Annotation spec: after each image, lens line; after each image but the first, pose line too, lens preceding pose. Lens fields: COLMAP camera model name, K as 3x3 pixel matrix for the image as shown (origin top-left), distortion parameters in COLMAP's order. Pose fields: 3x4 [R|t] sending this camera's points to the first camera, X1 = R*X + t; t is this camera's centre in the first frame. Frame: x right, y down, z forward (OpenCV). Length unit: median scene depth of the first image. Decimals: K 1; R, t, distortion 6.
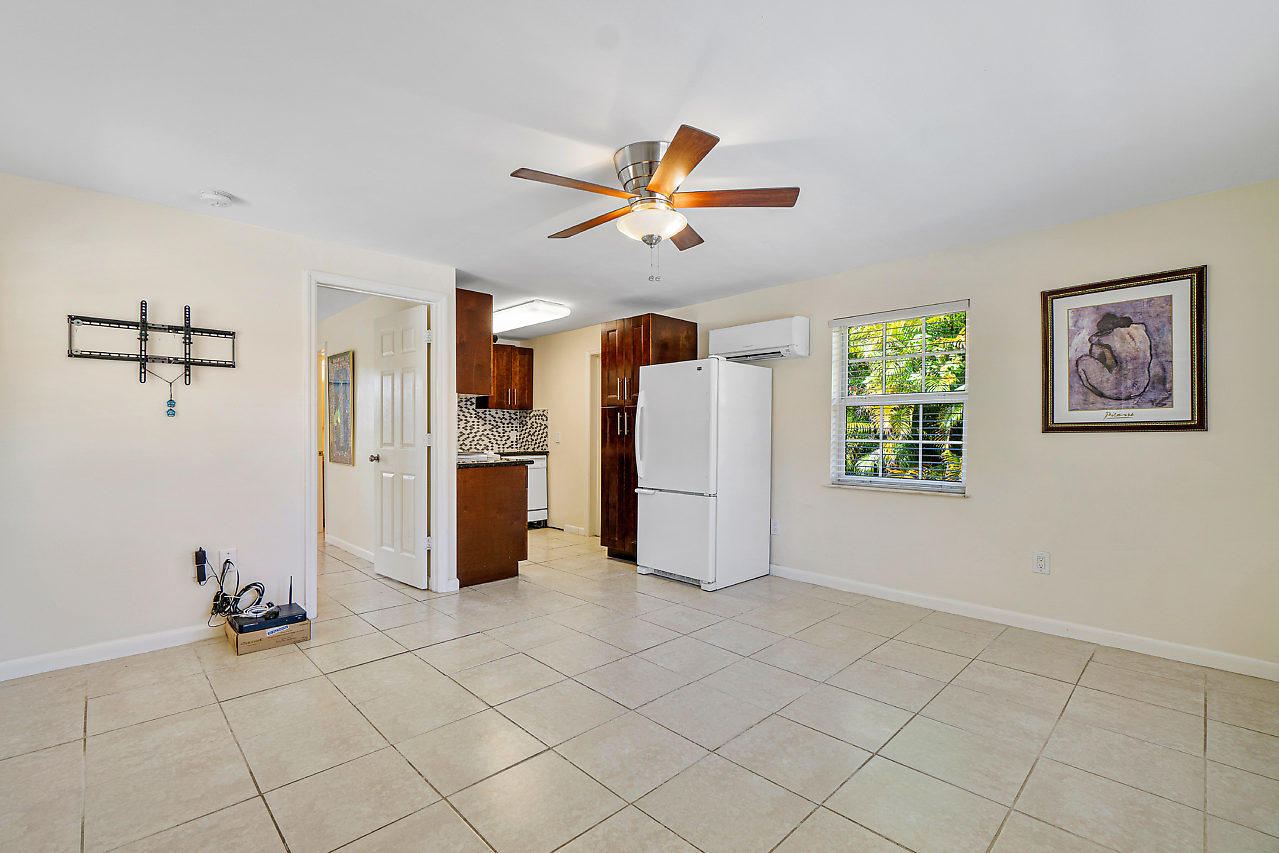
lens RADIAL K [[552.8, 0, 631.0], [0, 552.8, 425.7], [0, 0, 1]] dist [0.000381, 0.000311]
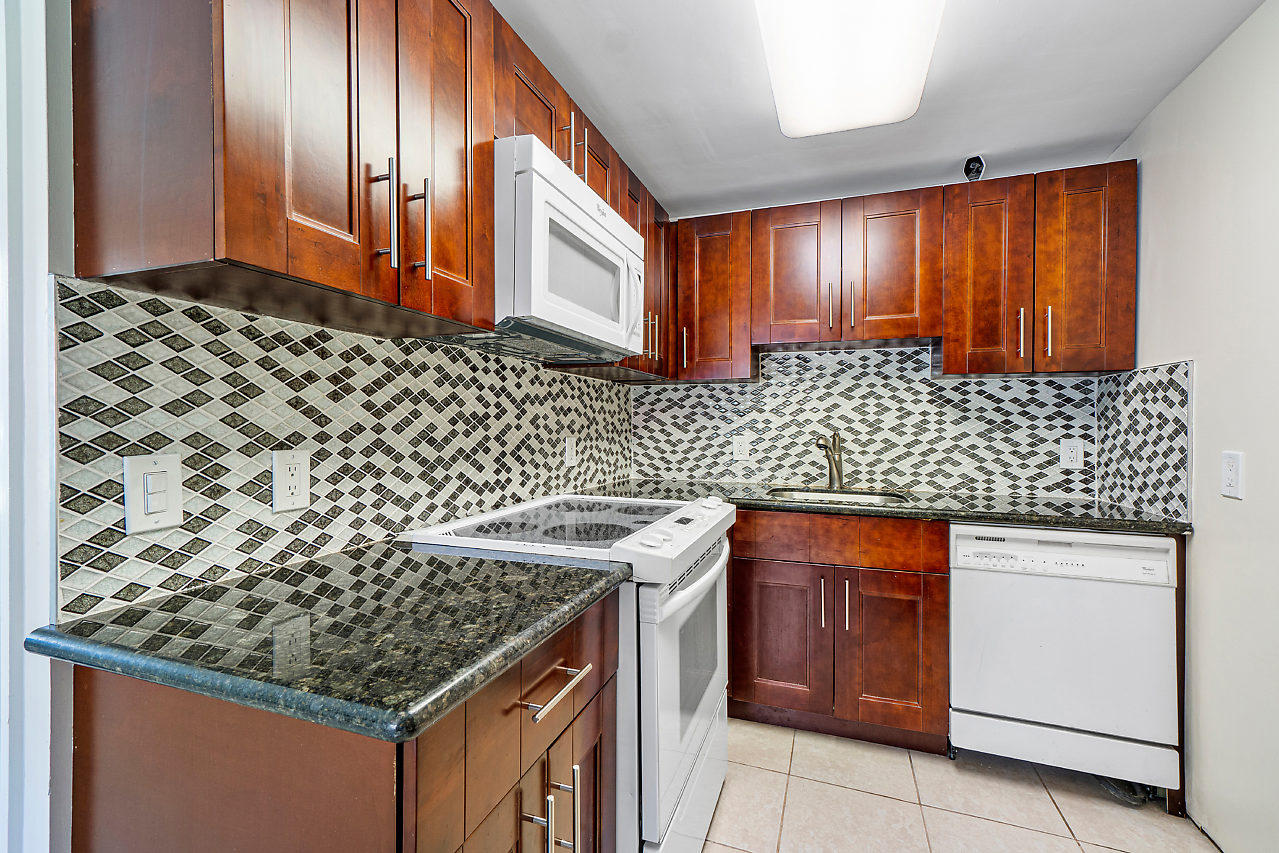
lens RADIAL K [[552.8, 0, 631.0], [0, 552.8, 425.7], [0, 0, 1]] dist [0.000381, 0.000311]
pose [[0.429376, 0.005131, -0.903111, -0.027902], [0.004620, 0.999958, 0.007877, -0.002541], [0.903114, -0.007555, 0.429334, 0.641430]]
